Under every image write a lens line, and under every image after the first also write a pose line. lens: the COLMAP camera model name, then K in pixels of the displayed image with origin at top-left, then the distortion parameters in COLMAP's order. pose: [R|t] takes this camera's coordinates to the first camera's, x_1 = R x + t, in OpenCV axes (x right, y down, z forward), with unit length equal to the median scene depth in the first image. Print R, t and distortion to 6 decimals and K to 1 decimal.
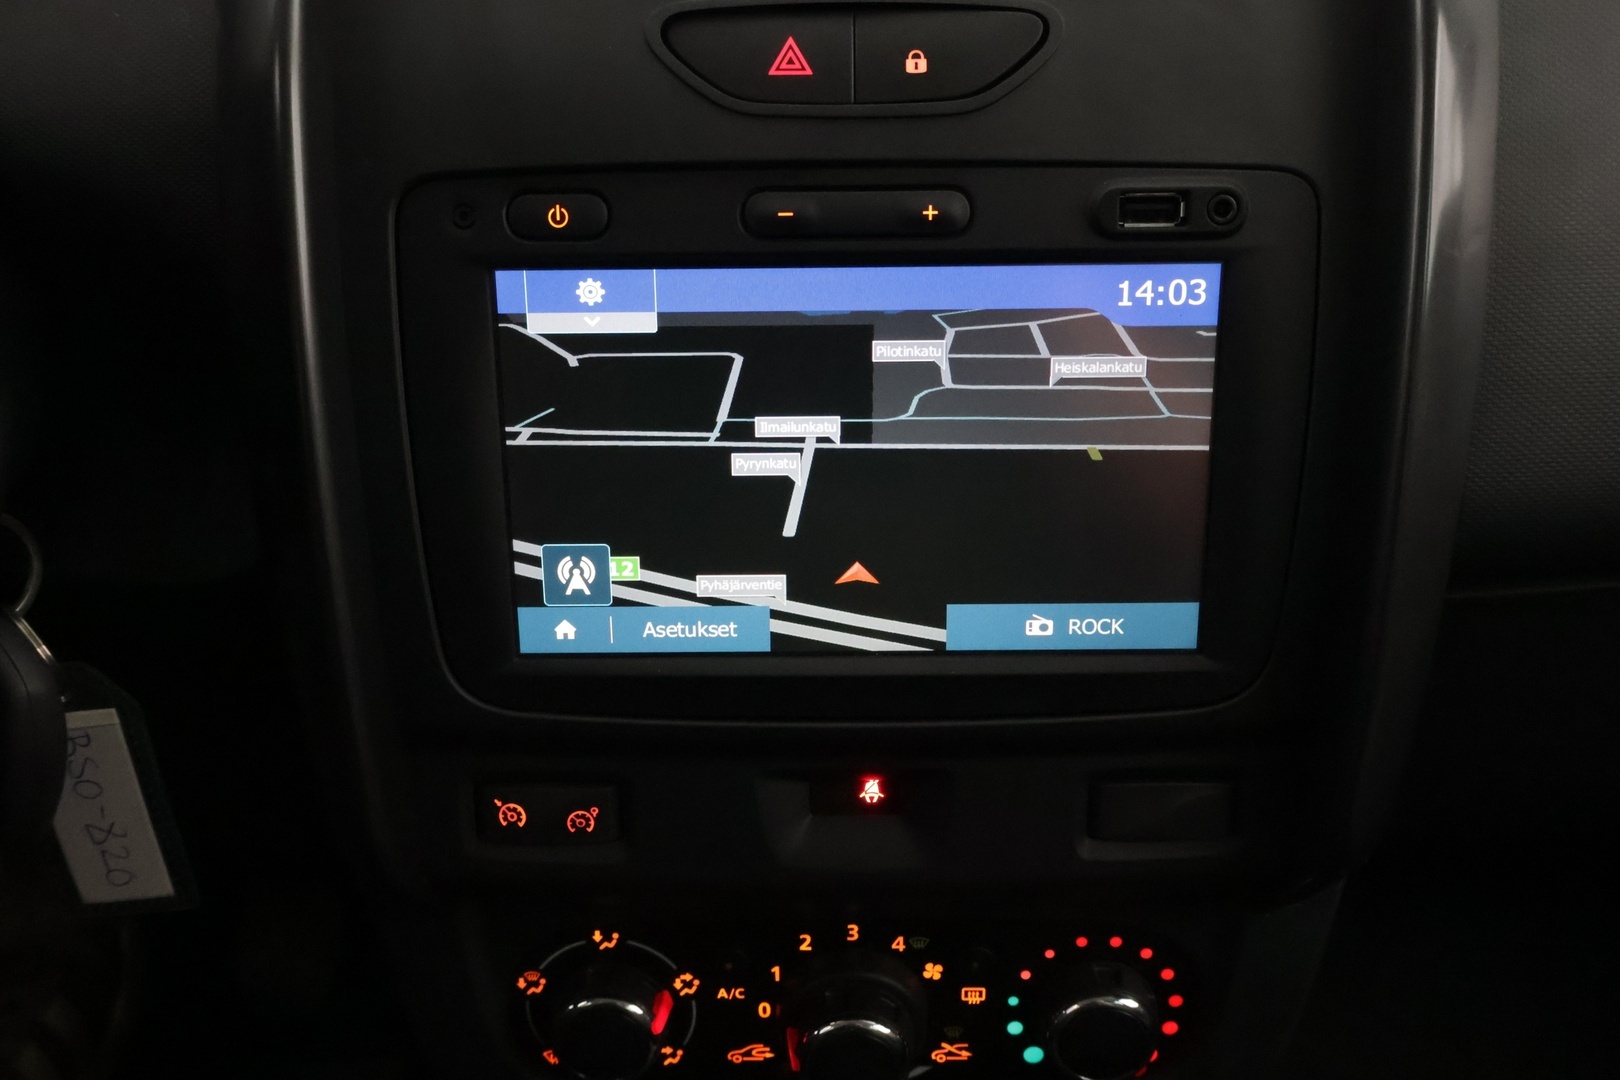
lens RADIAL K [[1361.2, 0, 811.5], [0, 1361.2, 542.5], [0, 0, 1]] dist [0.003109, 0.001616]
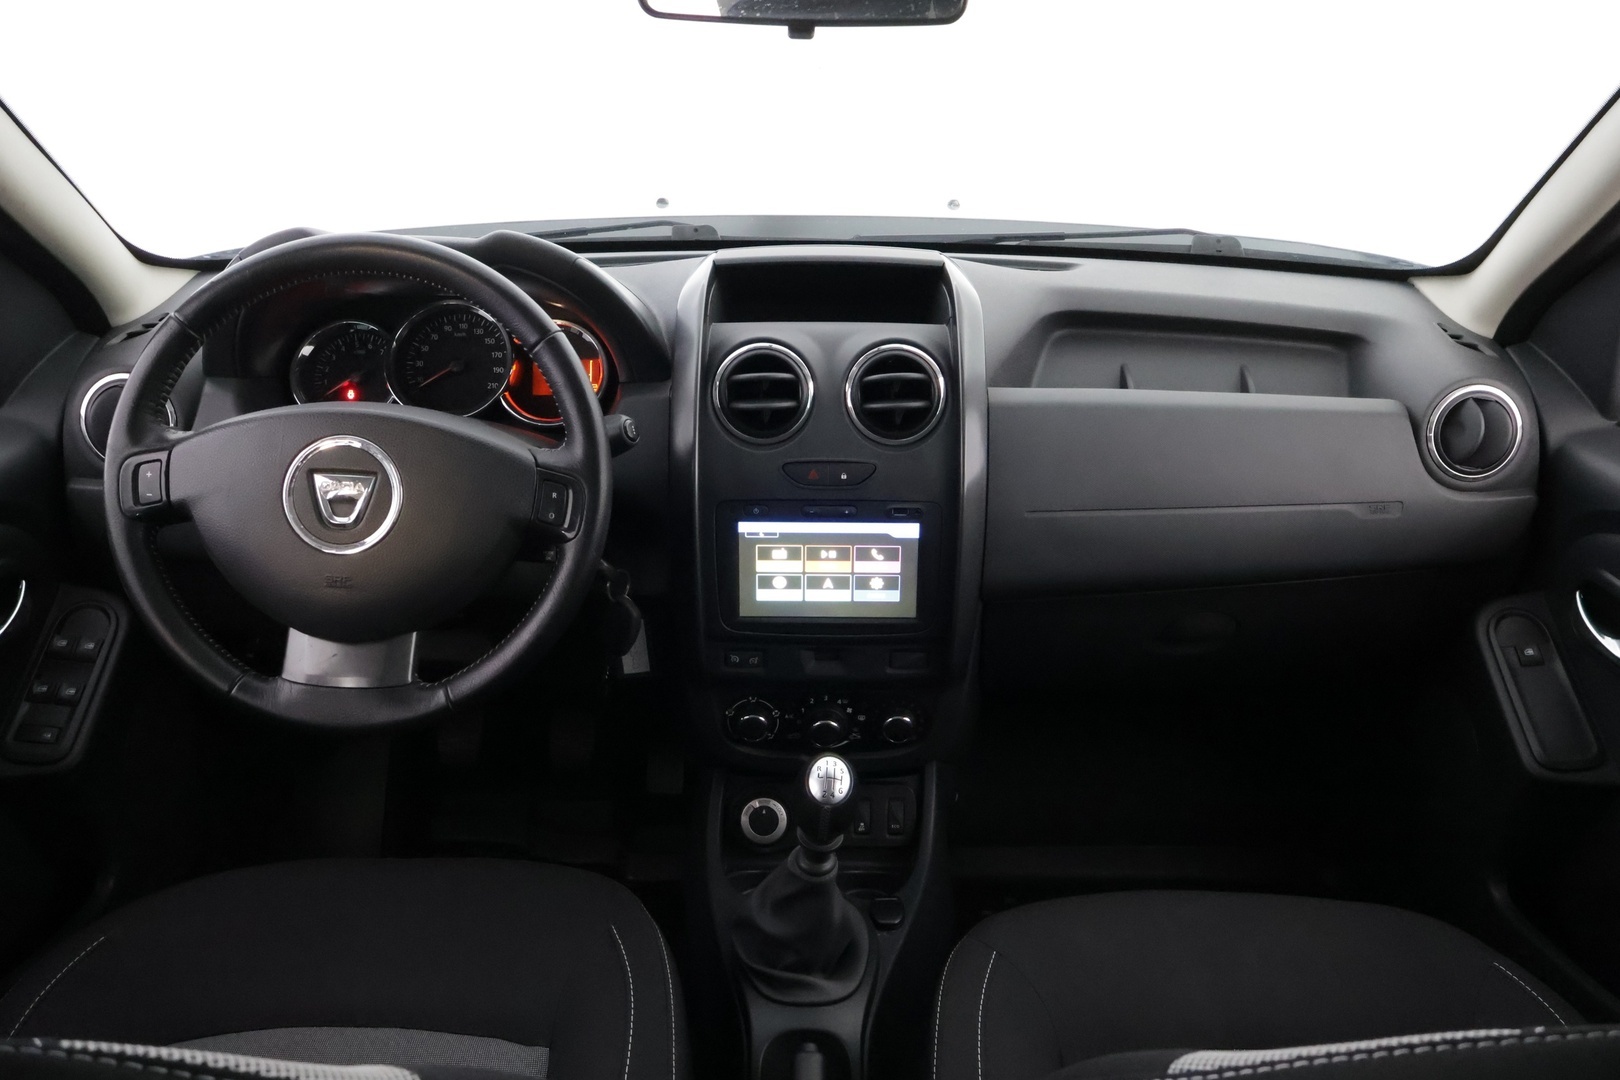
lens RADIAL K [[1361.2, 0, 809.0], [0, 1361.2, 532.3], [0, 0, 1]] dist [0.003109, 0.001616]
pose [[0.999847, 0.013565, 0.011043, -0.054892], [-0.014072, 0.998789, 0.047146, -0.285679], [-0.010390, -0.047294, 0.998827, -2.369255]]
